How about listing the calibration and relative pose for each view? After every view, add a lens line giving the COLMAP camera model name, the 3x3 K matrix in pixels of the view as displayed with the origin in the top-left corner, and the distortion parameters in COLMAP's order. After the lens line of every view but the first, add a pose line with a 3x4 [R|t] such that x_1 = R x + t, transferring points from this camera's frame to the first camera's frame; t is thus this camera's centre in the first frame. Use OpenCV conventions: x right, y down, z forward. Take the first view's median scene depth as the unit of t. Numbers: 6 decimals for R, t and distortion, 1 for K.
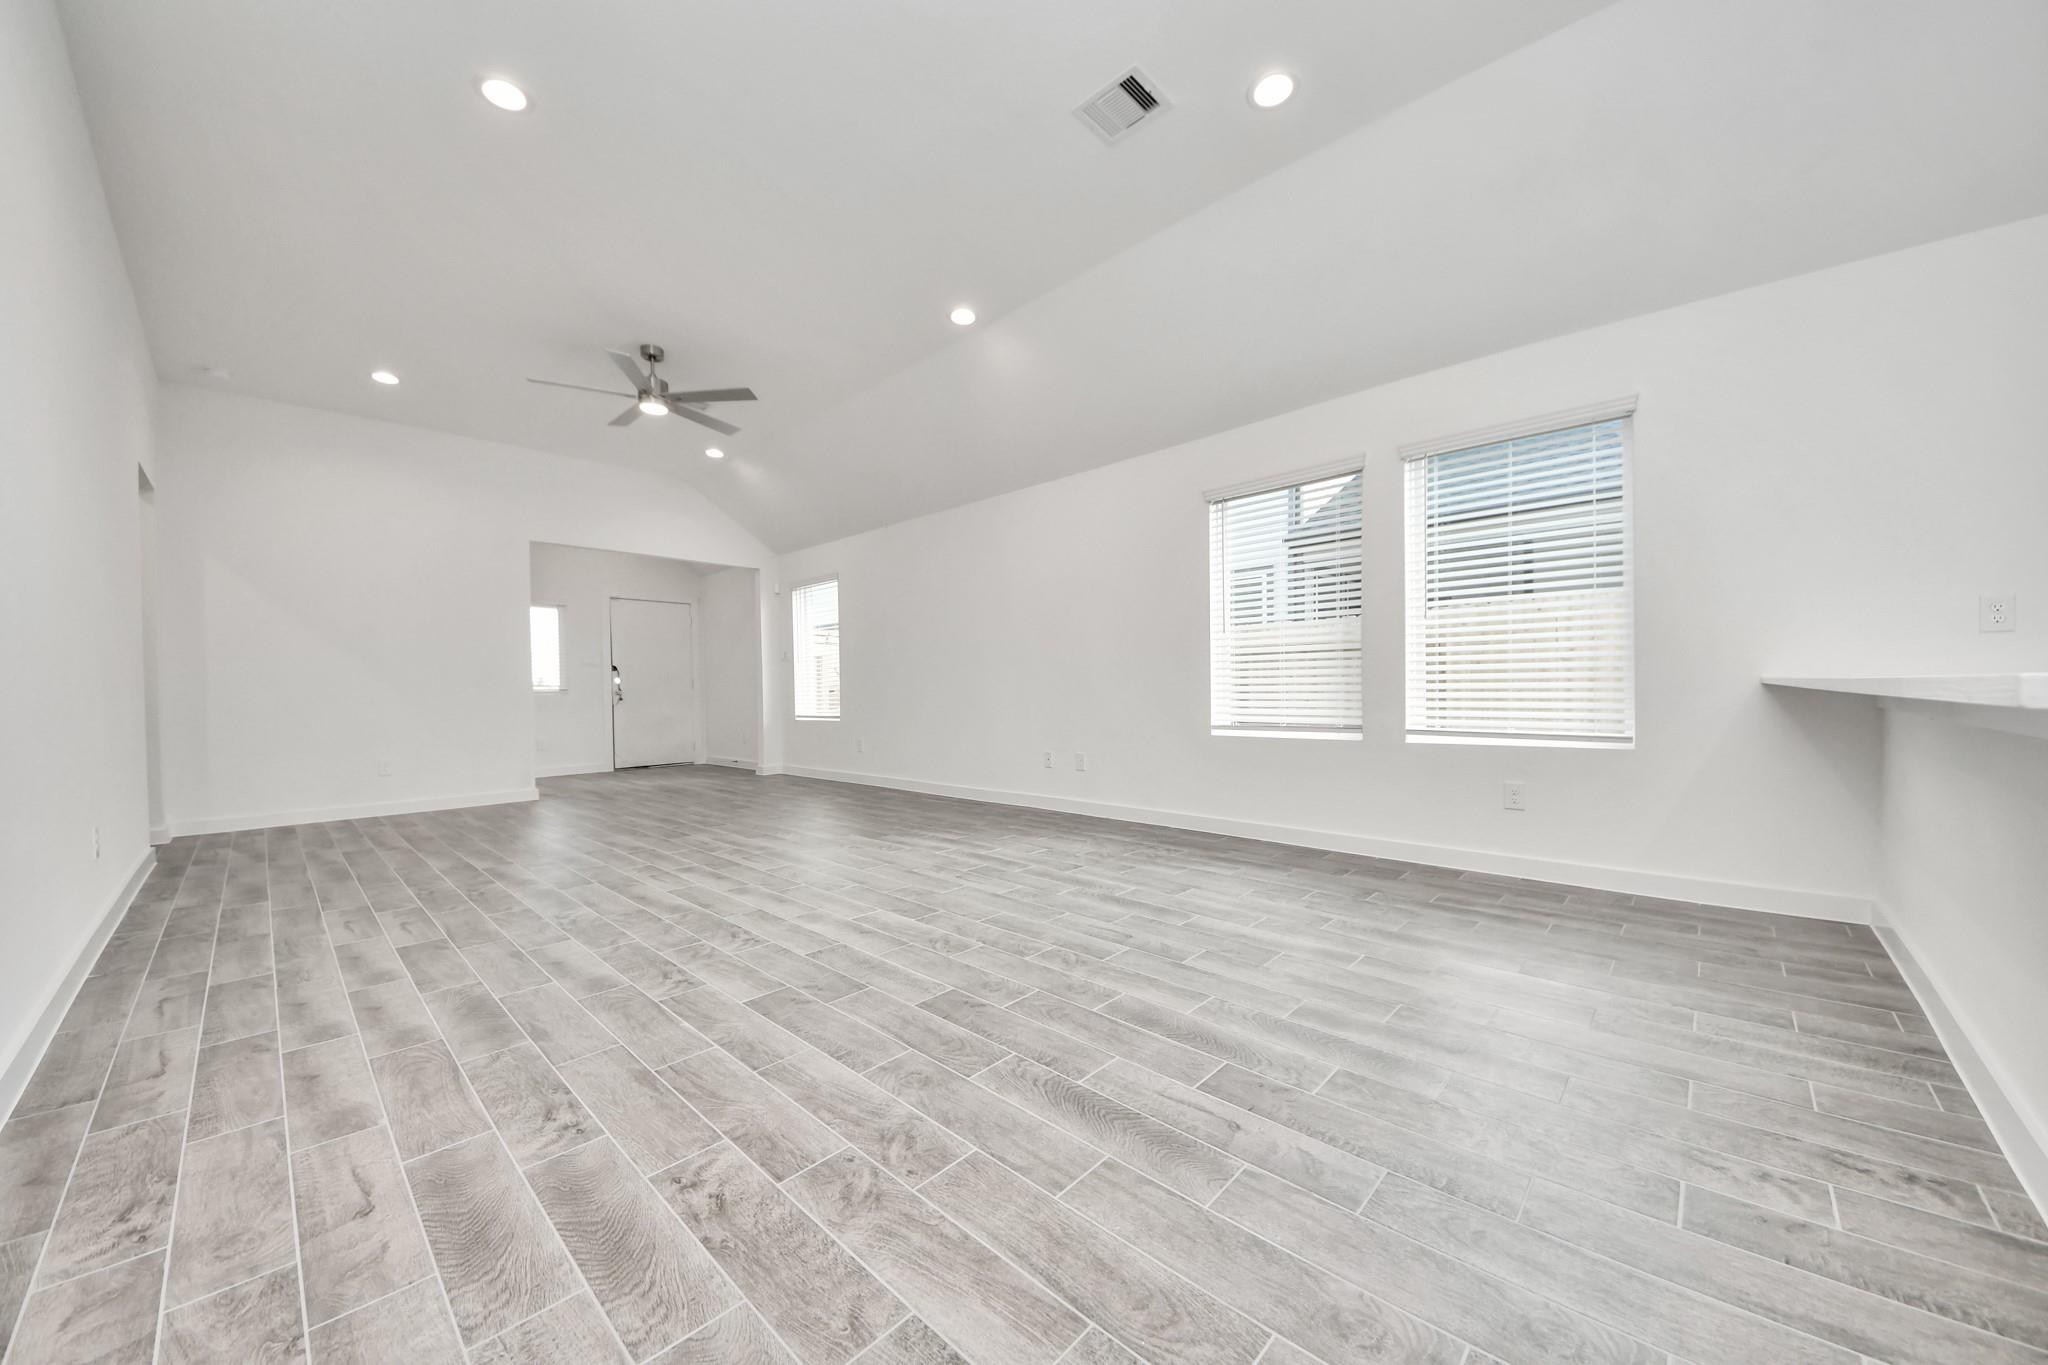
lens RADIAL K [[727.6, 0, 1025.9], [0, 727.6, 695.7], [0, 0, 1]] dist [0.035121, -0.010479]
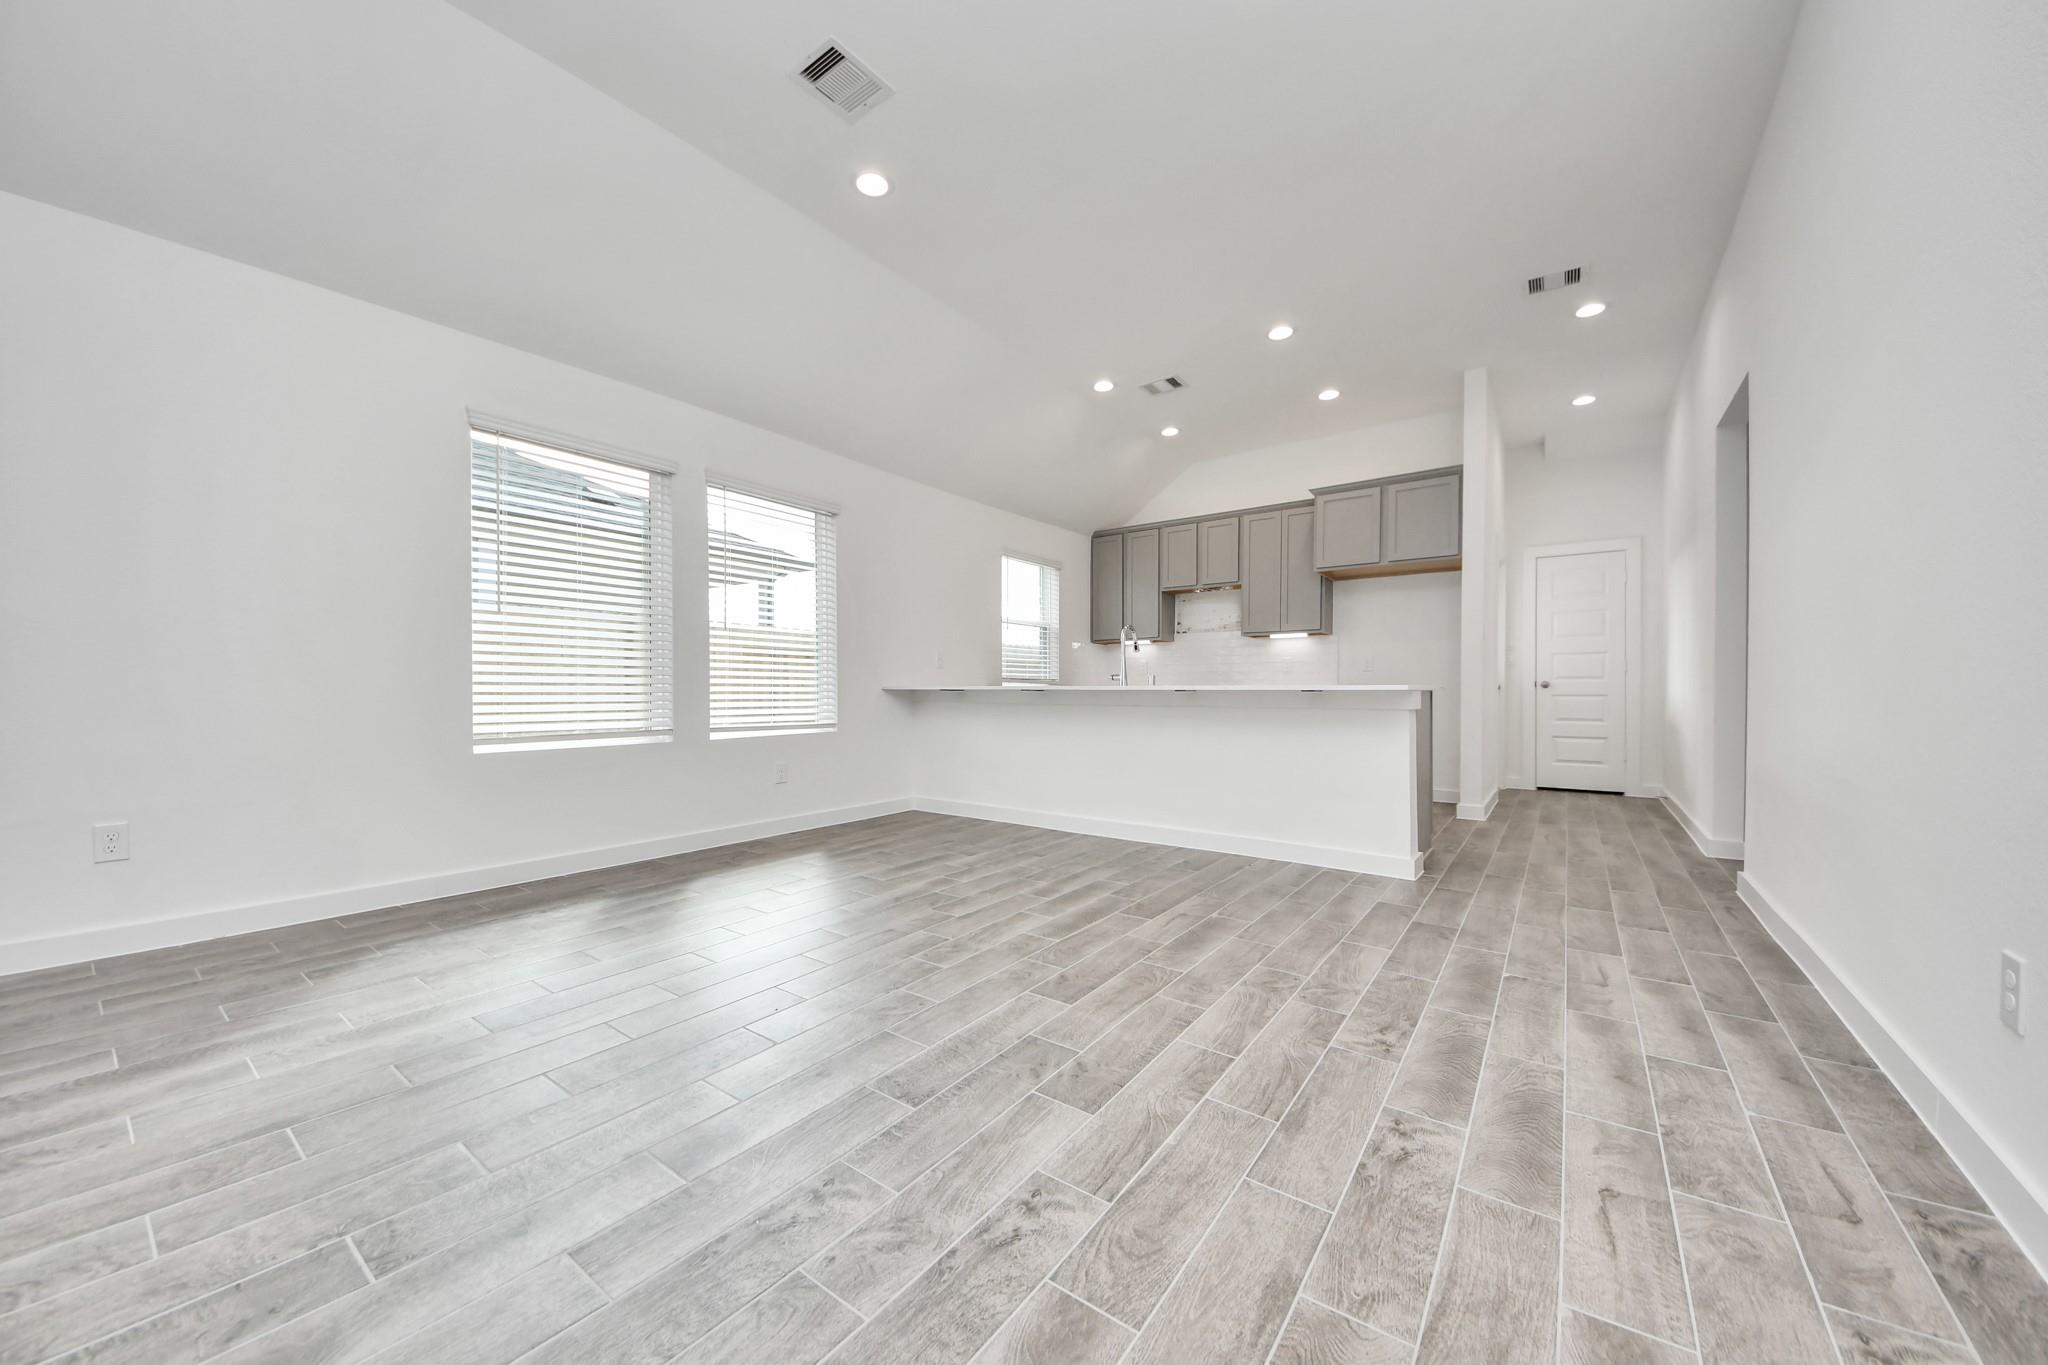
lens RADIAL K [[727.6, 0, 1025.9], [0, 727.6, 695.7], [0, 0, 1]] dist [0.035121, -0.010479]
pose [[-0.122213, 0.008352, 0.992469, -1.076340], [0.017441, 0.999828, -0.006266, 0.018941], [-0.992351, 0.016543, -0.122338, 1.137047]]
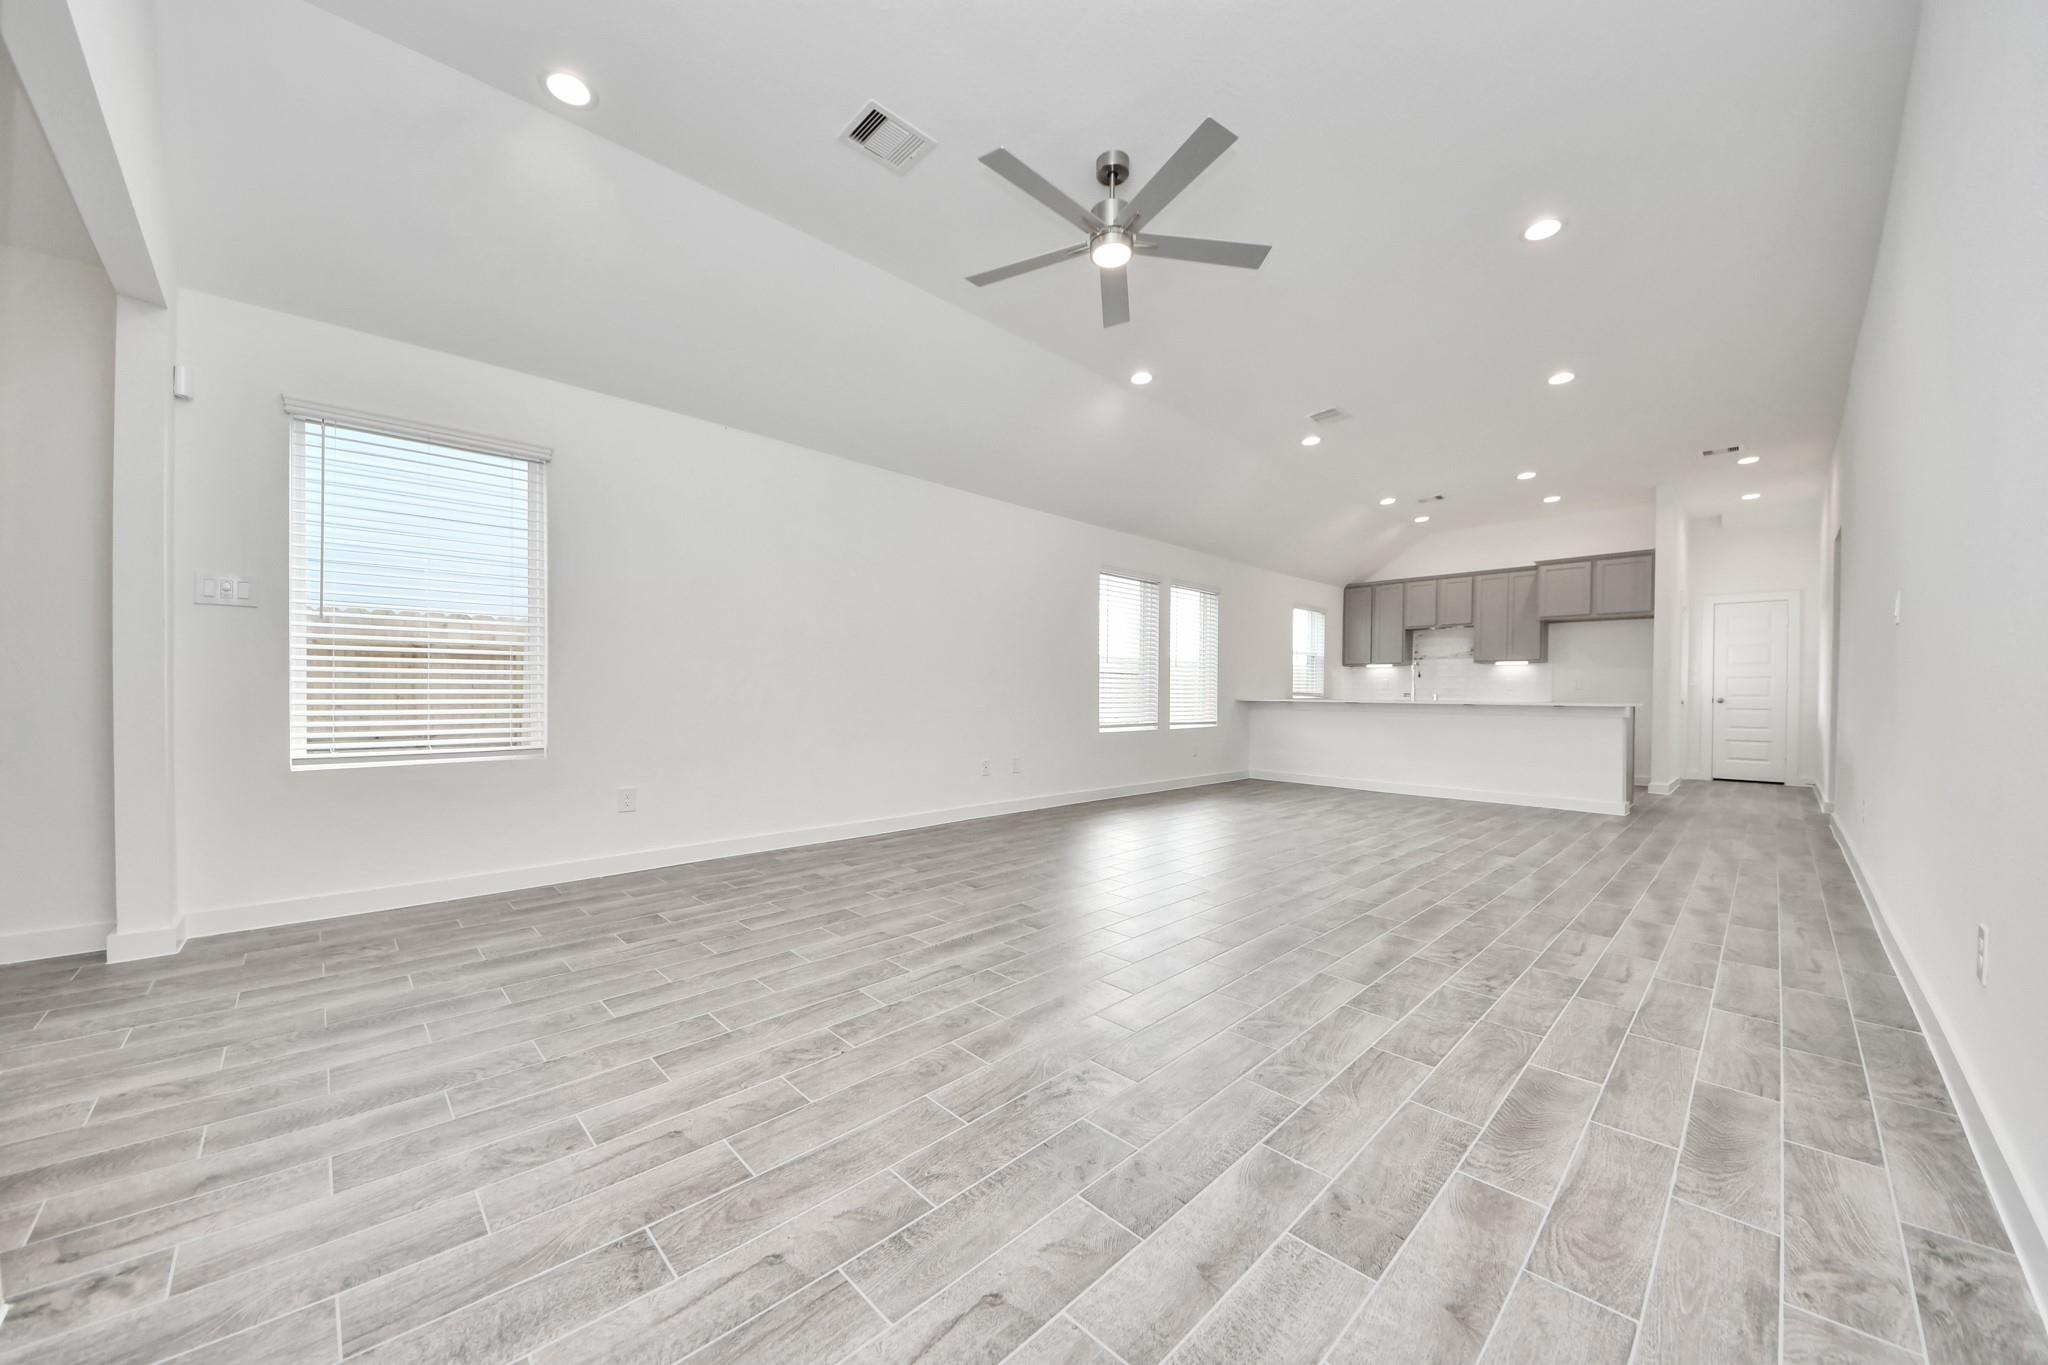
lens RADIAL K [[720.2, 0, 1019.7], [0, 720.2, 706.6], [0, 0, 1]] dist [0.000476, -0.004791]
pose [[0.050760, 0.004130, 0.998702, -2.393282], [0.007405, 0.999962, -0.004512, 0.015084], [-0.998683, 0.007624, 0.050727, 2.239061]]
